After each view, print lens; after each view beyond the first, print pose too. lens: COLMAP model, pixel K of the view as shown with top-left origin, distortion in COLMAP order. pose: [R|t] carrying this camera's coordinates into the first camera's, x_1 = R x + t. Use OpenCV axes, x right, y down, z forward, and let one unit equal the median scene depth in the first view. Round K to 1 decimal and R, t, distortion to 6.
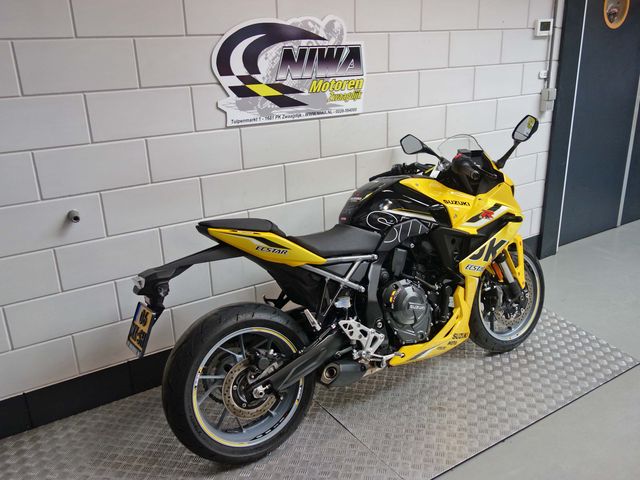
lens RADIAL K [[567.0, 0, 322.1], [0, 567.0, 243.4], [0, 0, 1]] dist [0.001823, 0.004041]
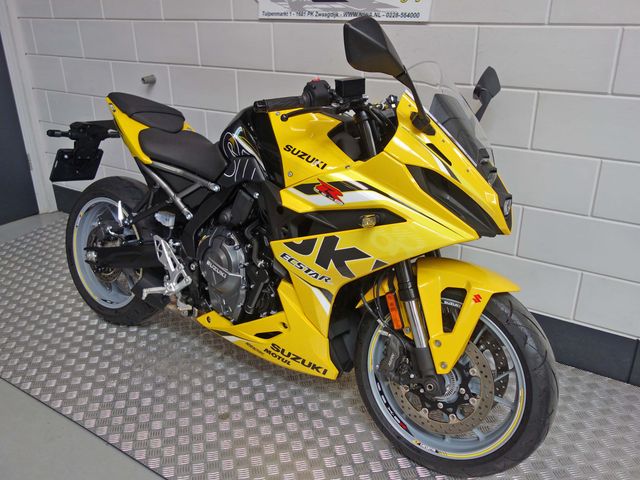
lens RADIAL K [[567.0, 0, 322.1], [0, 567.0, 243.4], [0, 0, 1]] dist [0.001823, 0.004041]
pose [[0.394032, 0.383765, -0.835143, 0.790966], [-0.308996, 0.911078, 0.272871, -0.157895], [0.865598, 0.150536, 0.477575, 0.711252]]
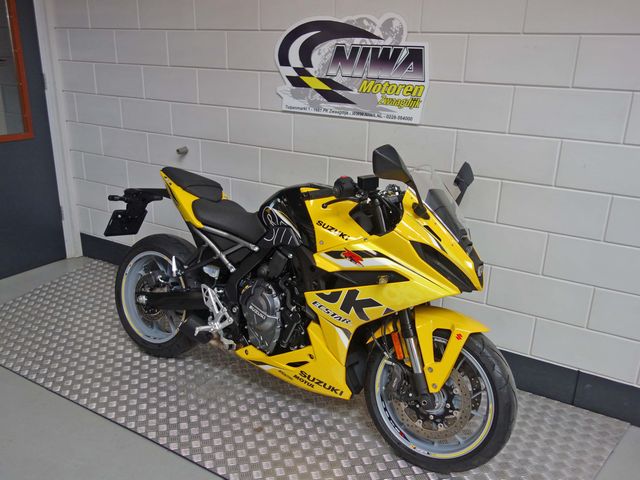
lens RADIAL K [[567.0, 0, 322.1], [0, 567.0, 243.4], [0, 0, 1]] dist [0.001823, 0.004041]
pose [[0.432831, 0.332588, -0.837880, 0.933167], [-0.336473, 0.921887, 0.192119, -0.207217], [0.836327, 0.198769, 0.510928, 0.538241]]
